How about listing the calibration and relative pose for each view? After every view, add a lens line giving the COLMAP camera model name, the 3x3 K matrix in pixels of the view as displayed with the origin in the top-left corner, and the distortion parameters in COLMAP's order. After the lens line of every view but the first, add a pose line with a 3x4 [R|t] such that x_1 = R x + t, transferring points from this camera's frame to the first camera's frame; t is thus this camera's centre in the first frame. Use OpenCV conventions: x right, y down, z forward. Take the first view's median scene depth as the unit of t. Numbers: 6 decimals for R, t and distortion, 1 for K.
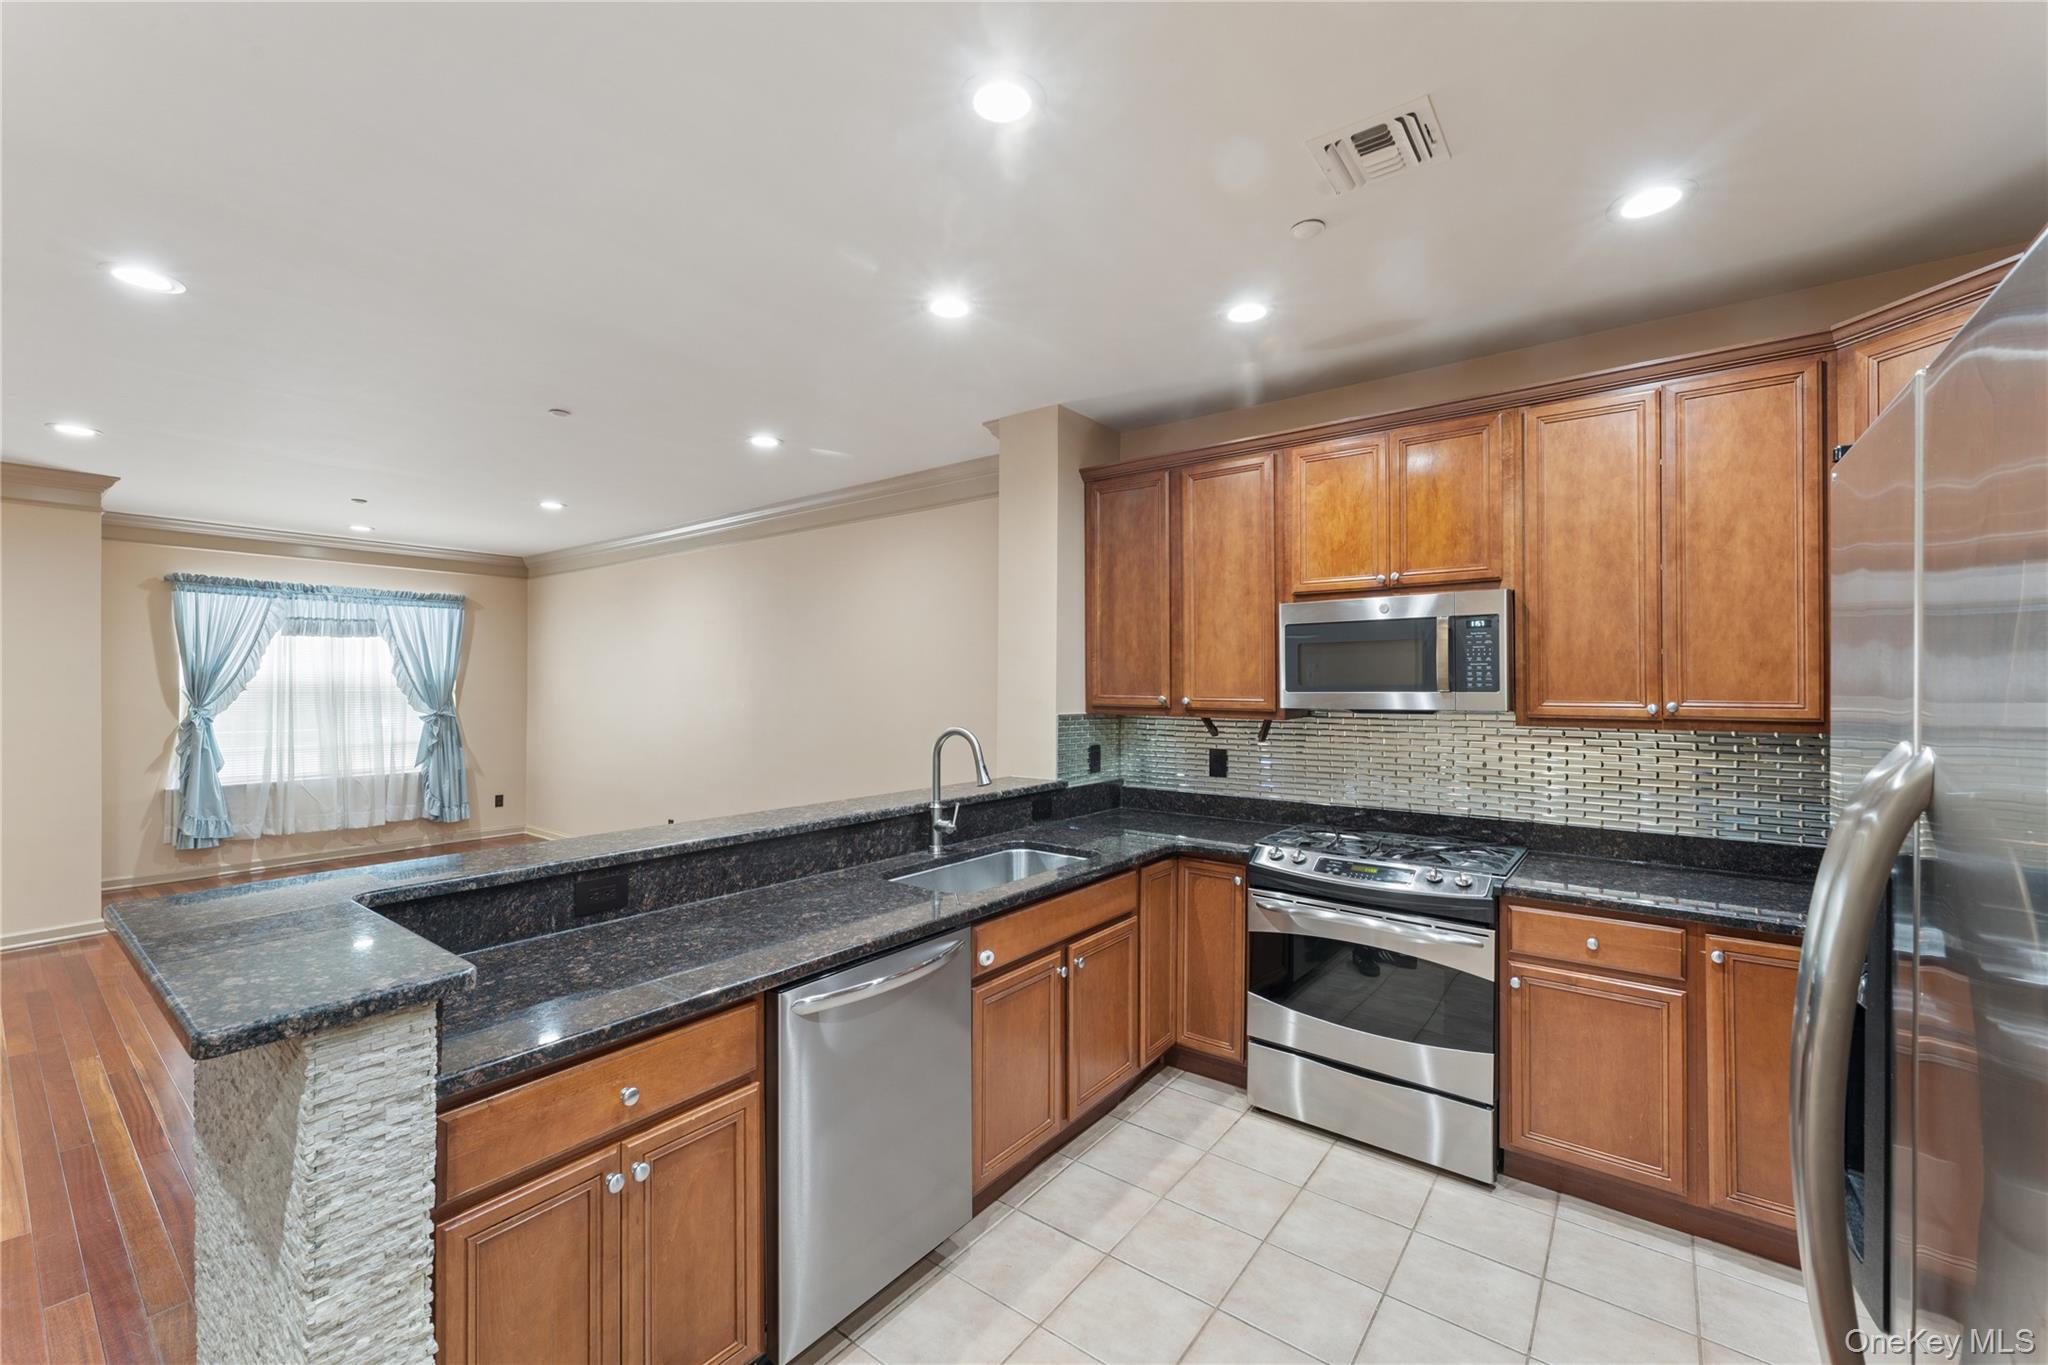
lens RADIAL K [[828.5, 0, 1010.6], [0, 828.5, 678.6], [0, 0, 1]] dist [0.000103, -0.000359]
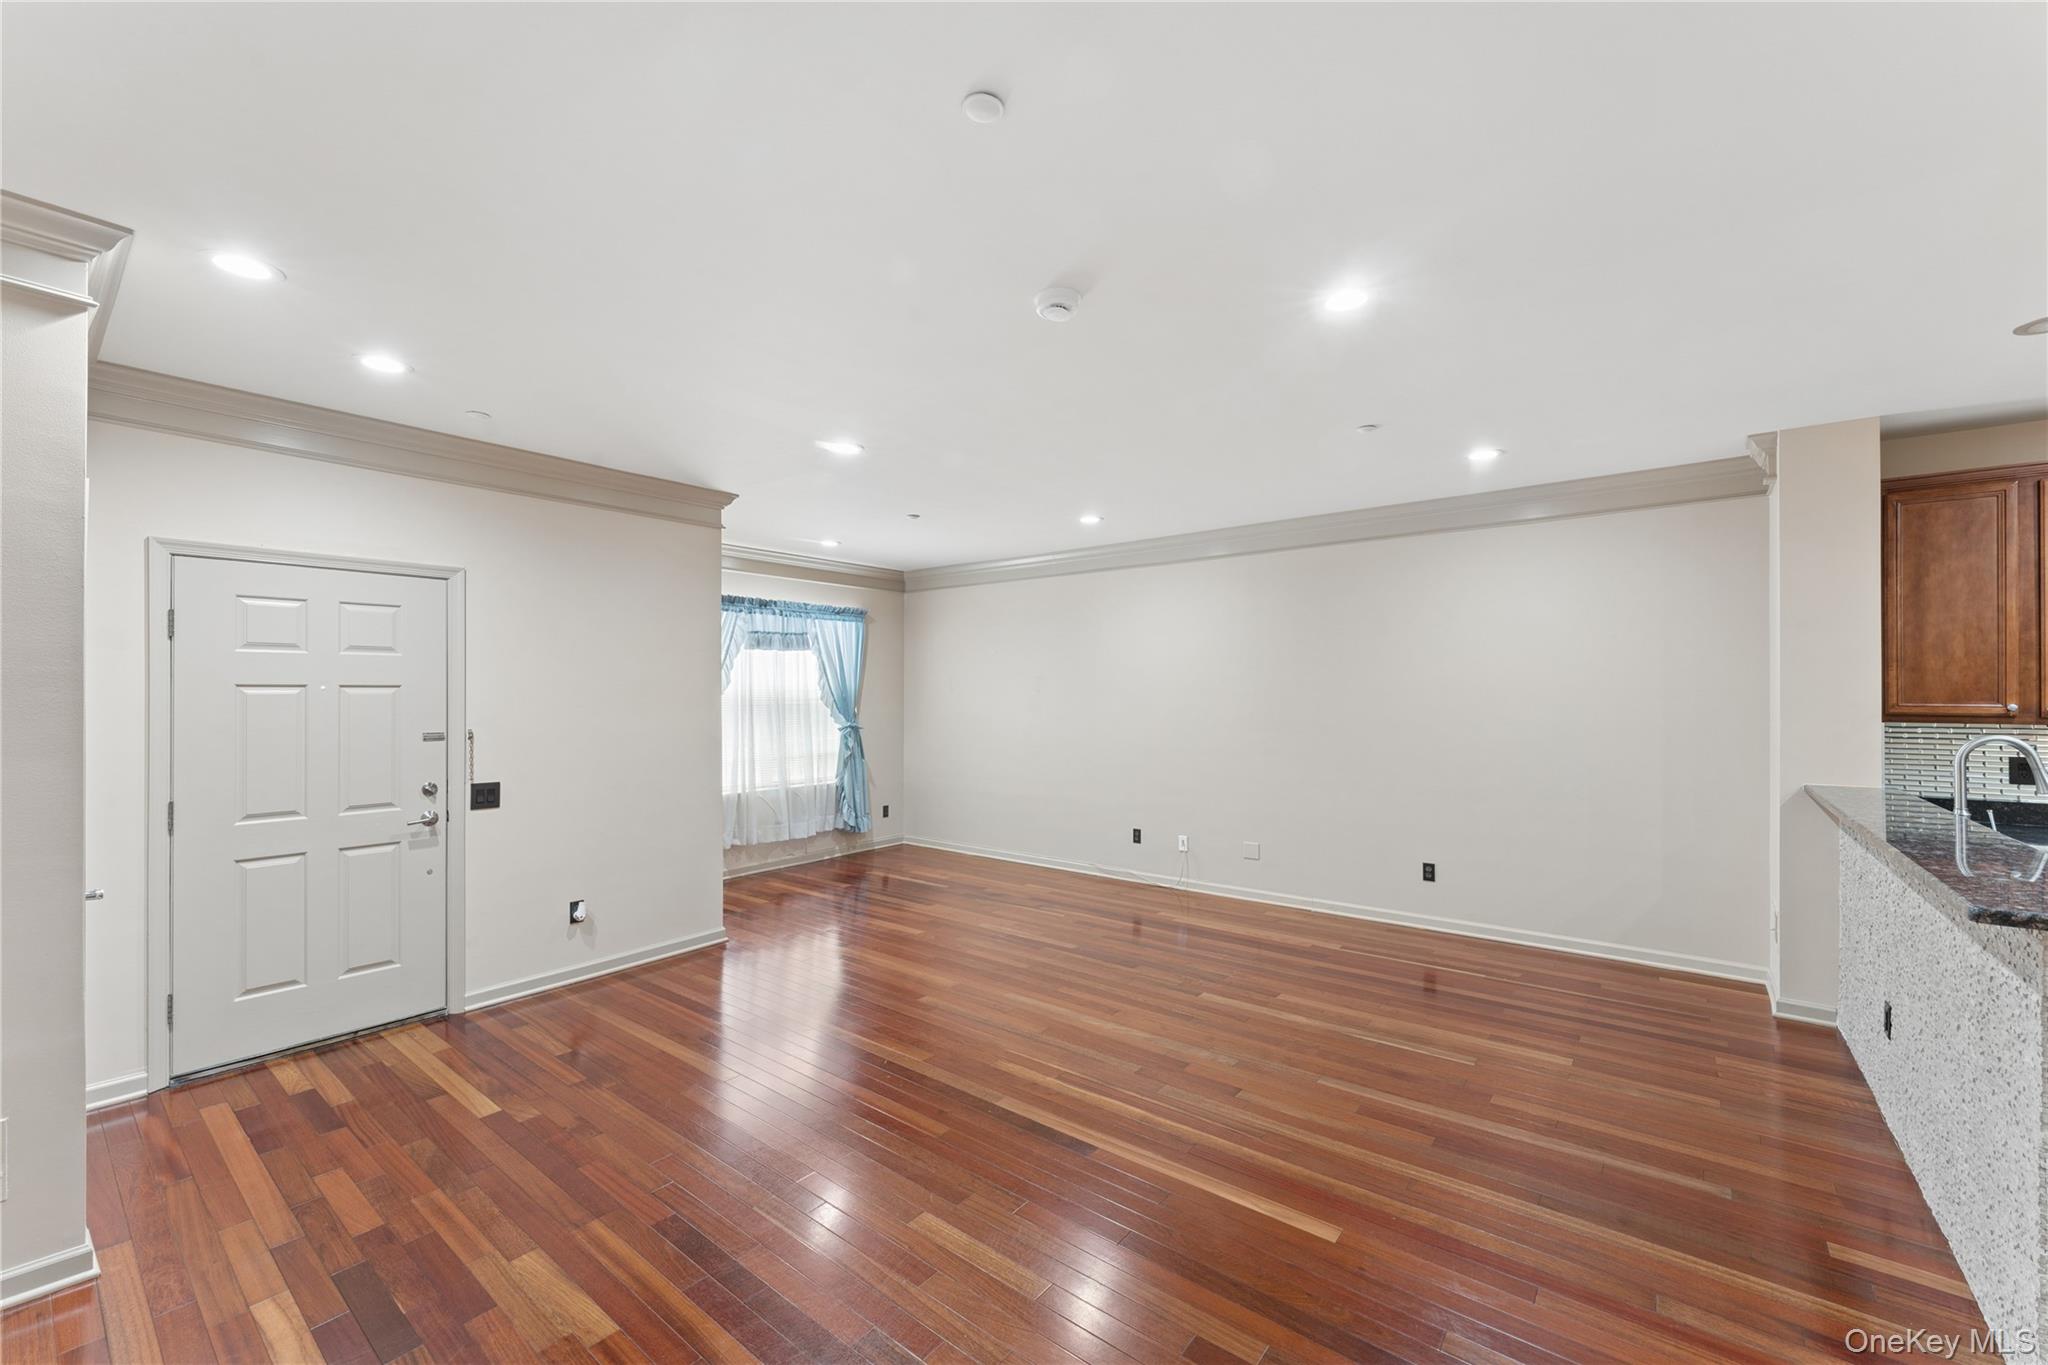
lens RADIAL K [[822.1, 0, 1019.5], [0, 822.1, 692.5], [0, 0, 1]] dist [0.000170, -0.000085]
pose [[0.999963, -0.004475, -0.007285, -1.219515], [0.004505, 0.999981, 0.004120, -0.003554], [0.007267, -0.004153, 0.999965, -0.012340]]
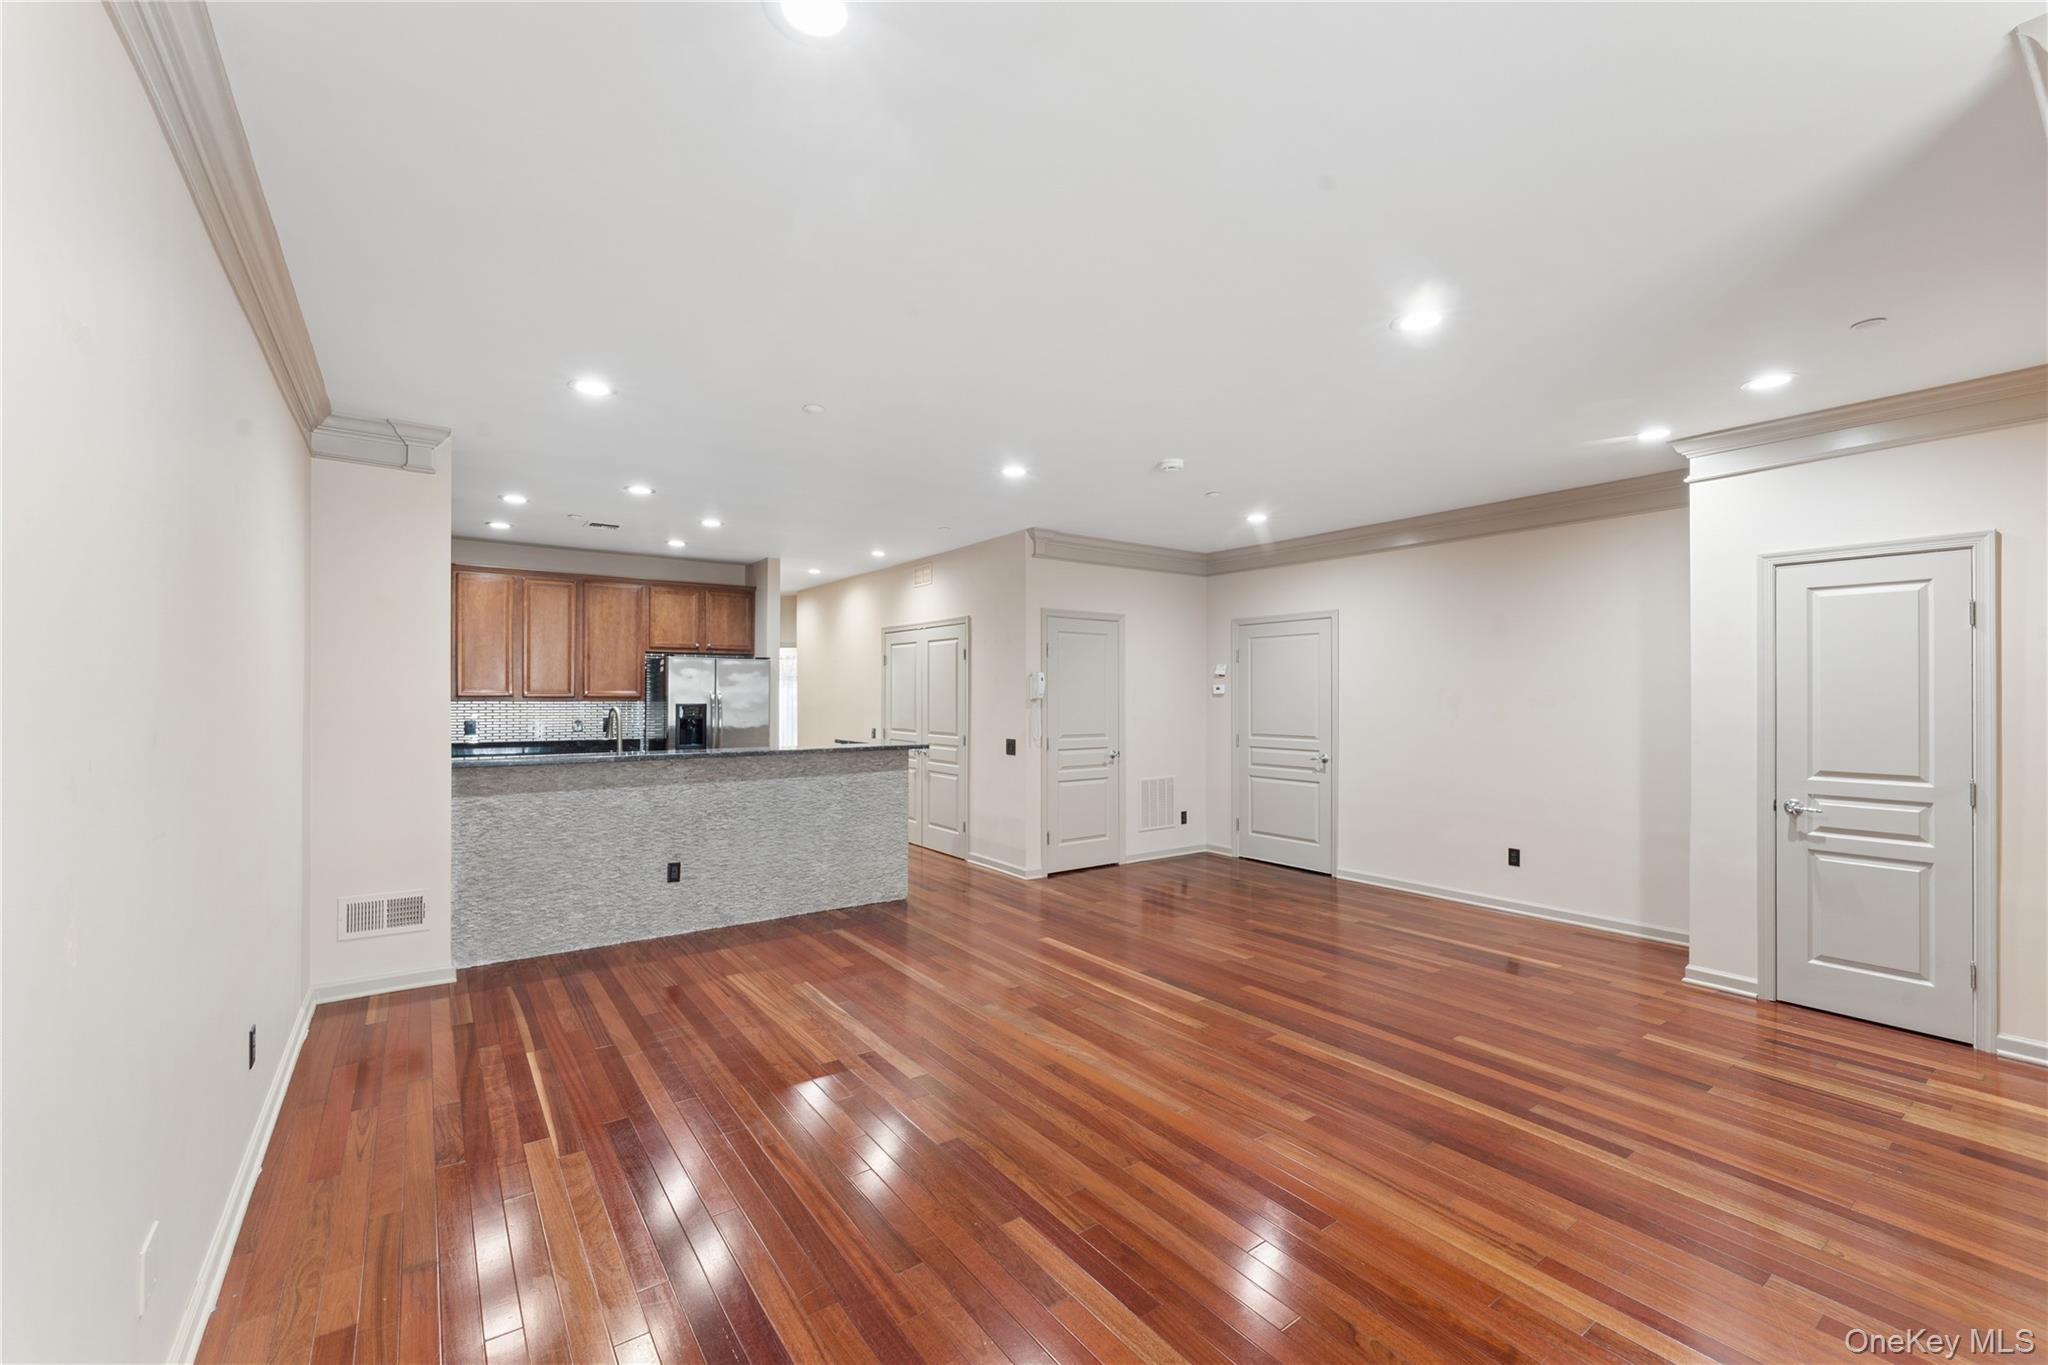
lens RADIAL K [[828.5, 0, 1010.6], [0, 828.5, 678.6], [0, 0, 1]] dist [0.000103, -0.000359]
pose [[-0.958605, 0.000039, 0.284740, -1.338930], [-0.006974, 0.999697, -0.023614, 0.033087], [-0.284655, -0.024623, -0.958314, 2.386078]]
